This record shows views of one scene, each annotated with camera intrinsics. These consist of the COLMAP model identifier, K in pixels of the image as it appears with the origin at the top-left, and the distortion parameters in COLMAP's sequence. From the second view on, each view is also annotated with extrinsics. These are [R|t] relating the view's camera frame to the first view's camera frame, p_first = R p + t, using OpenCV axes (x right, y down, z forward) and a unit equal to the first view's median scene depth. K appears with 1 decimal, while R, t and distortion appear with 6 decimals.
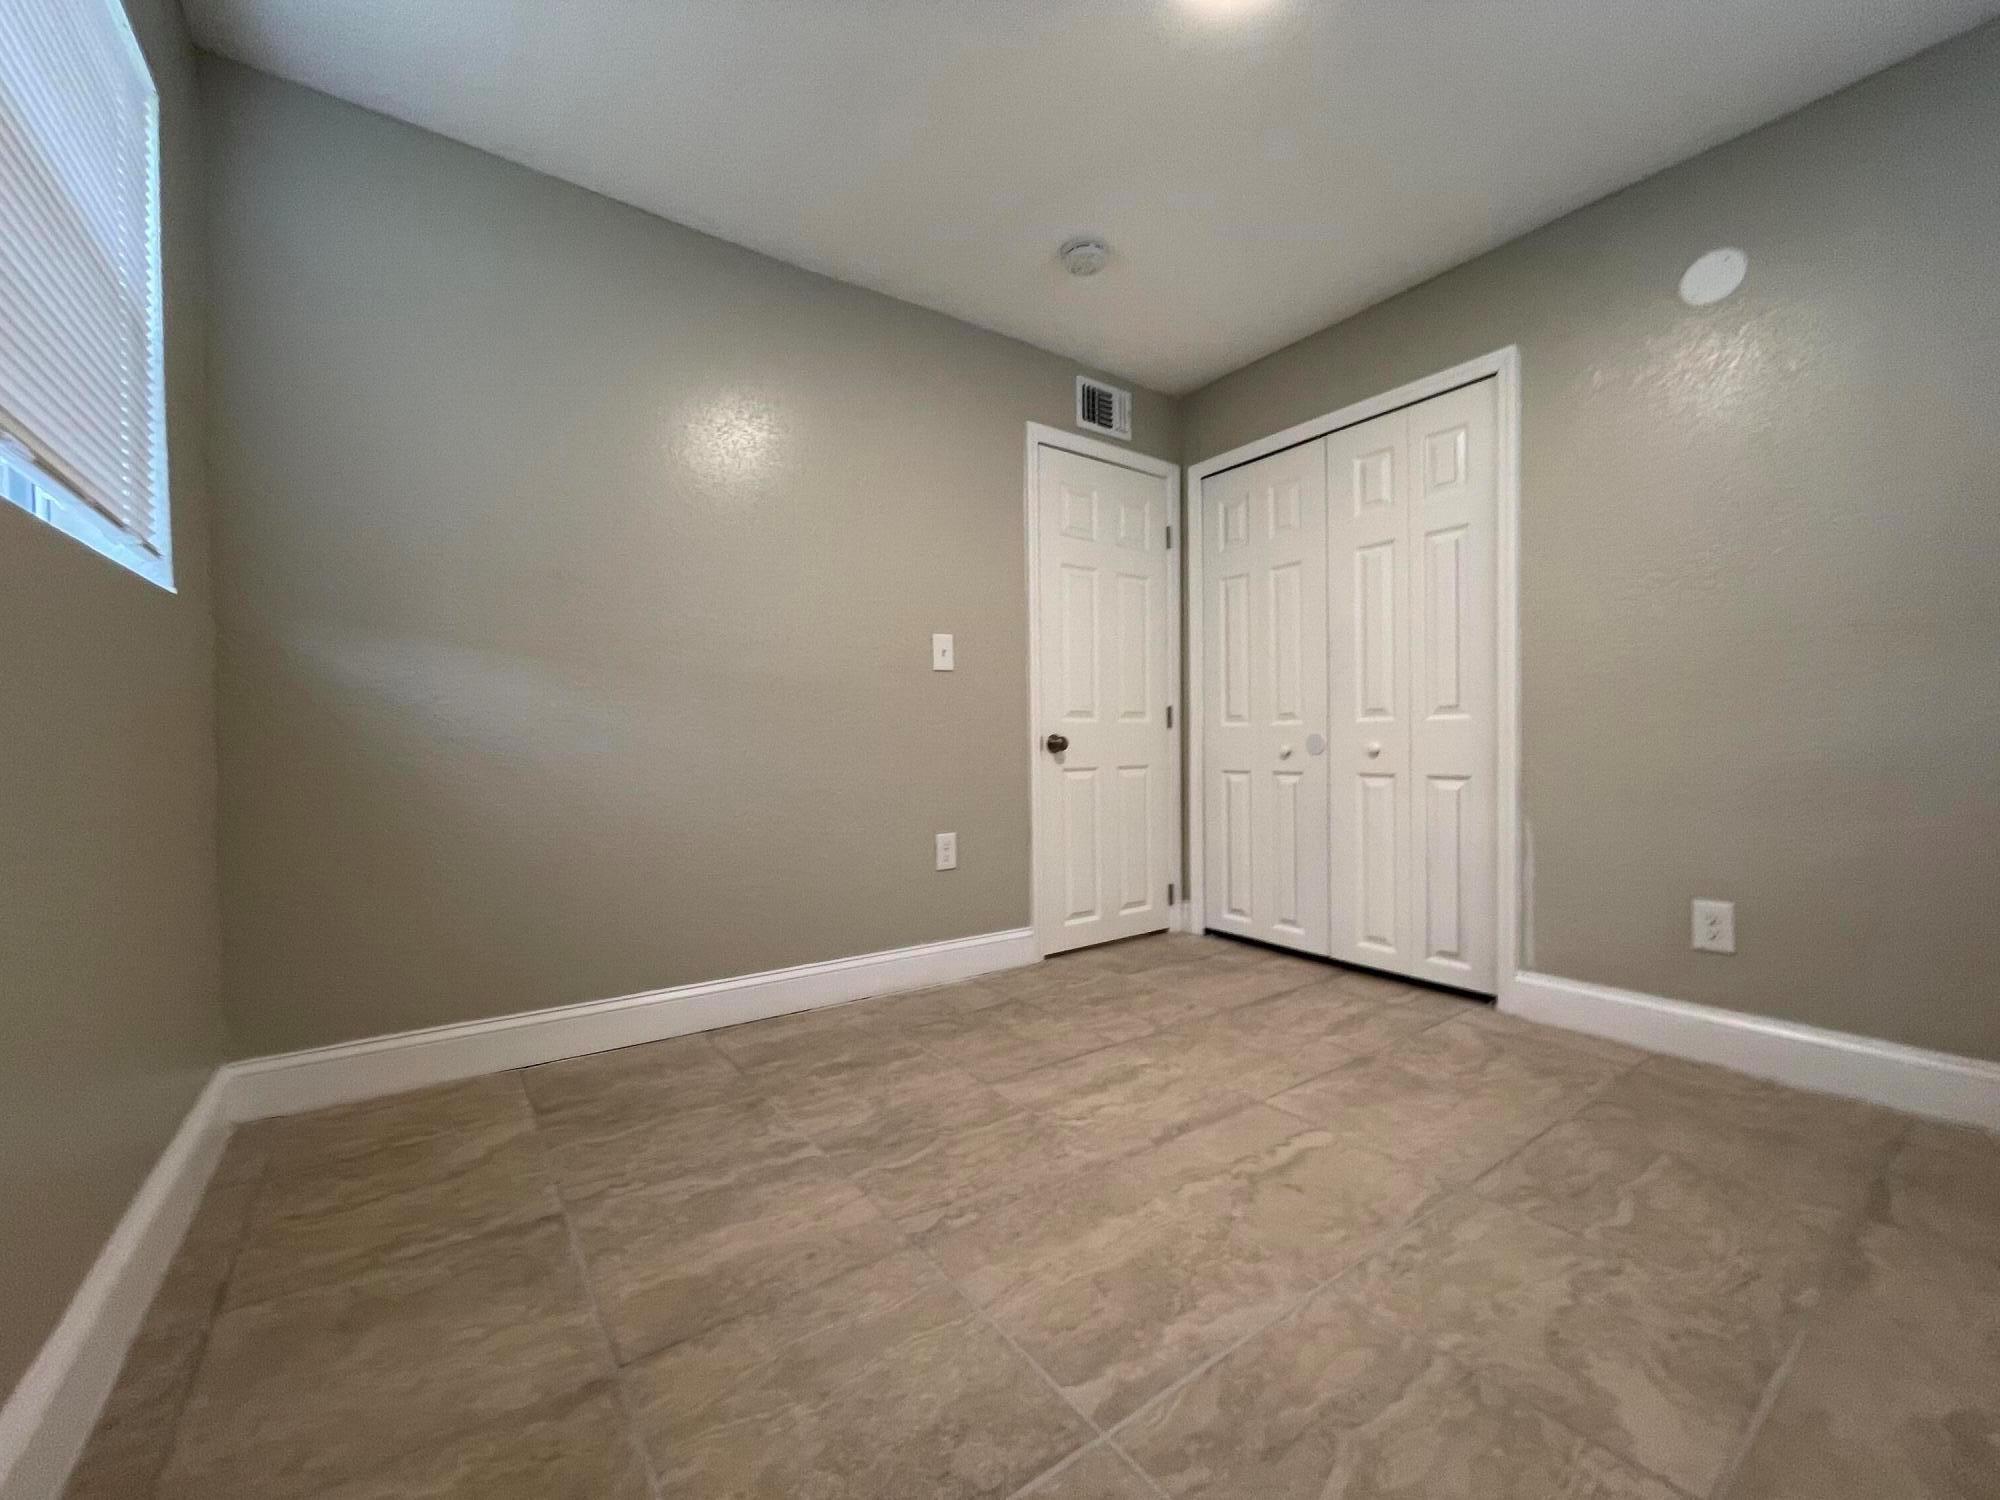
lens RADIAL K [[808.4, 0, 993.7], [0, 808.4, 740.6], [0, 0, 1]] dist [-0.002251, 0.000740]
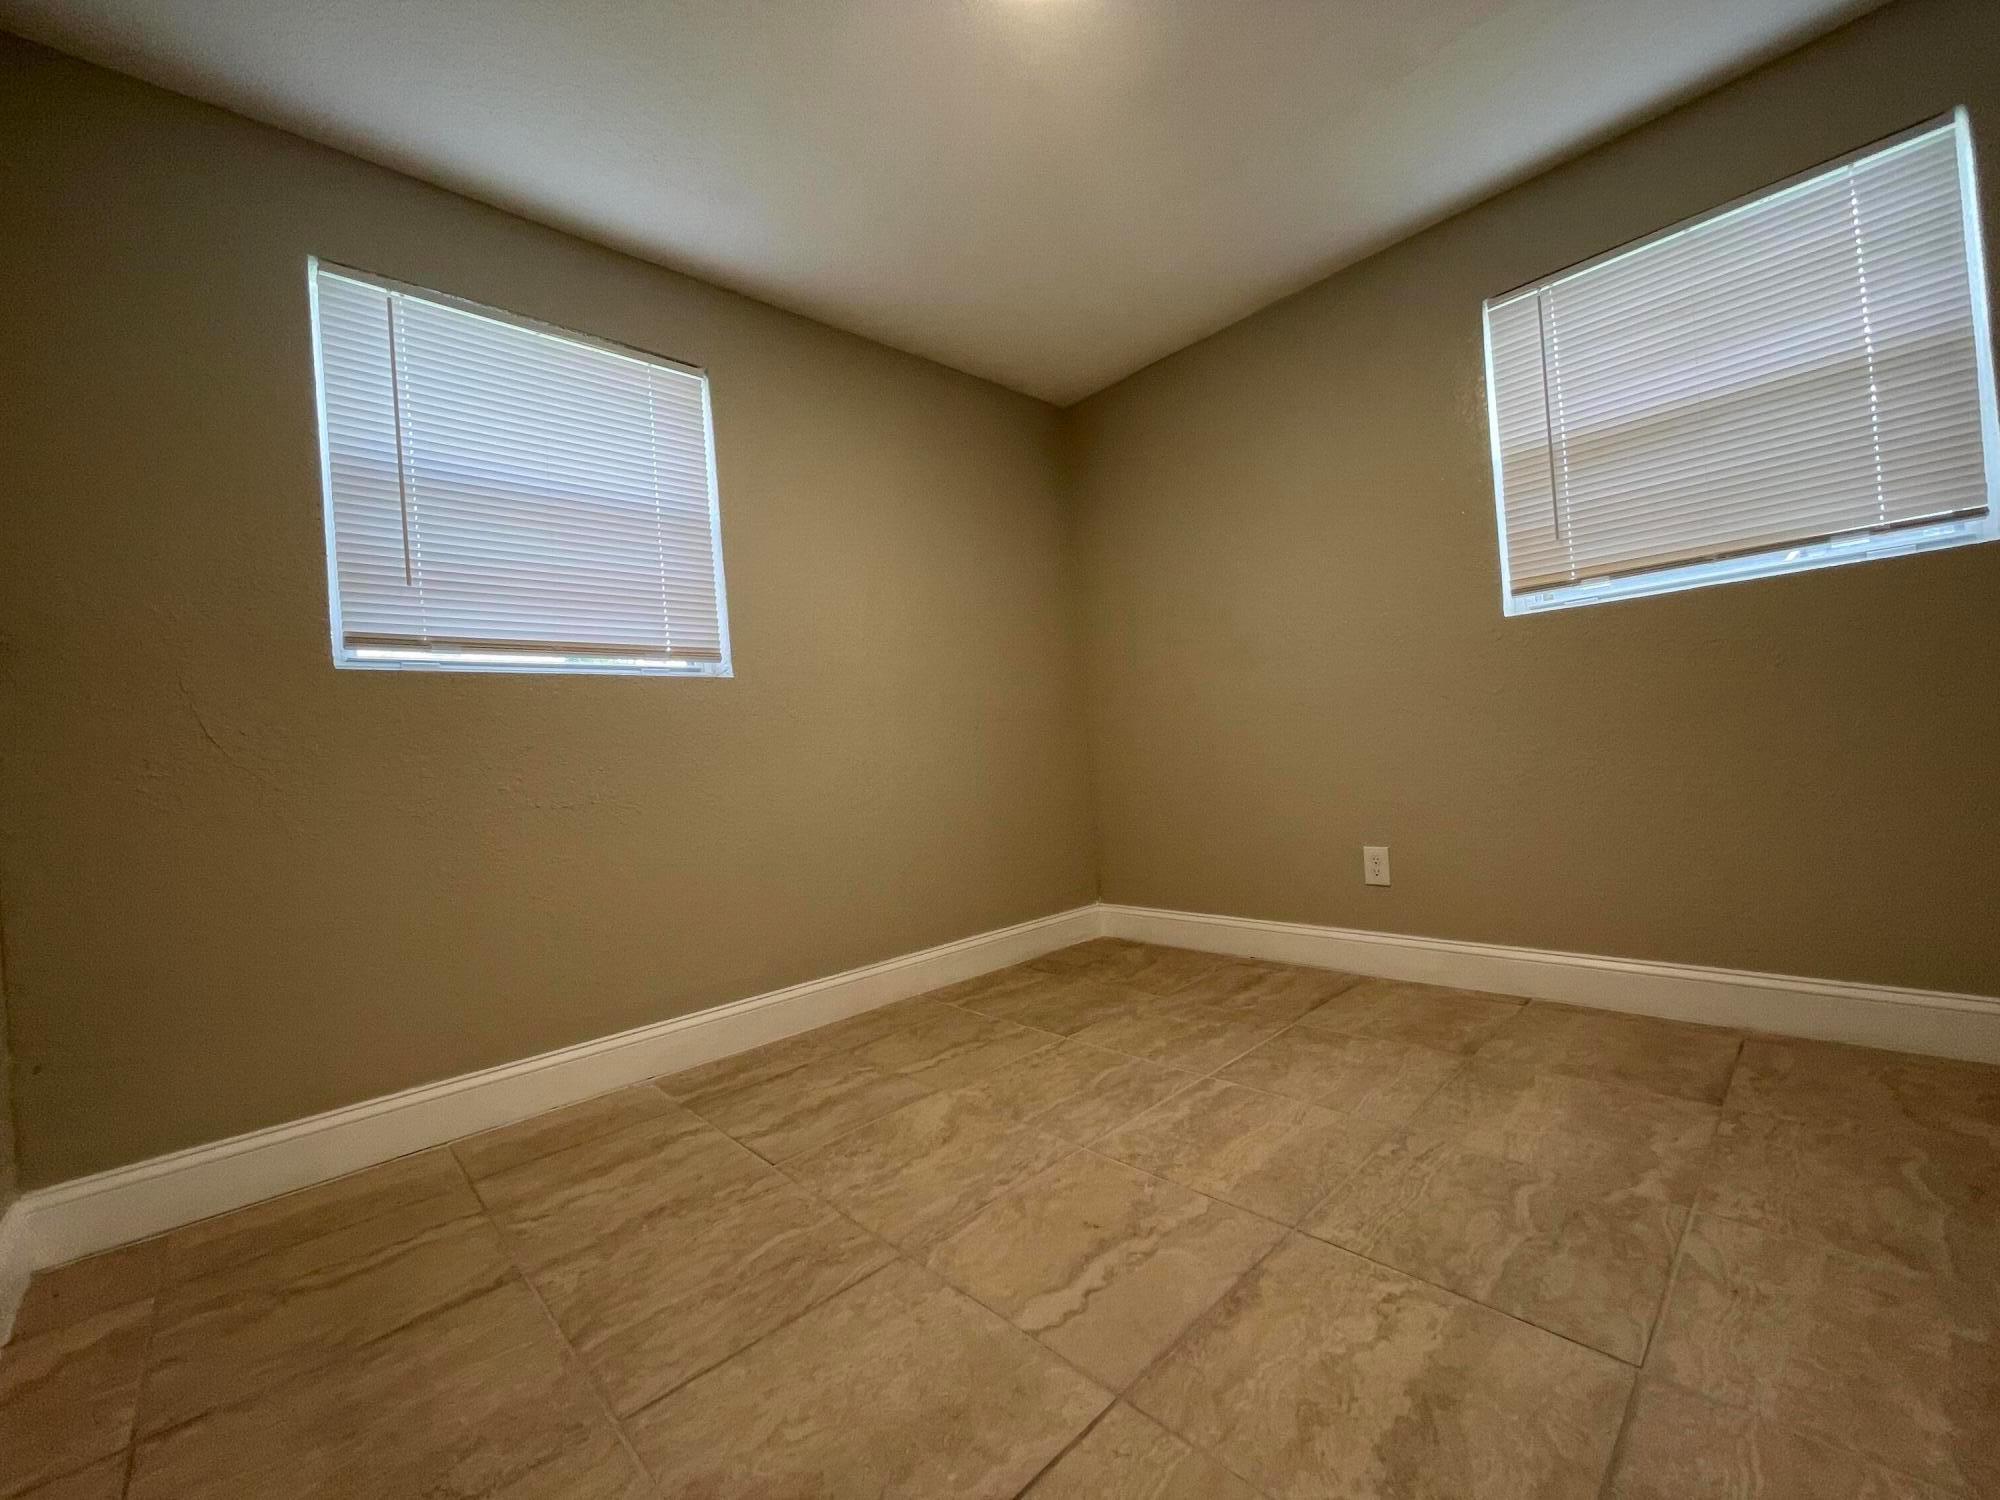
lens RADIAL K [[808.4, 0, 1000.1], [0, 808.4, 755.4], [0, 0, 1]] dist [-0.002251, 0.000740]
pose [[-0.987294, 0.077892, -0.138506, 0.514659], [0.078424, 0.996919, 0.001622, 0.011062], [0.138206, -0.009261, -0.990360, 1.749188]]
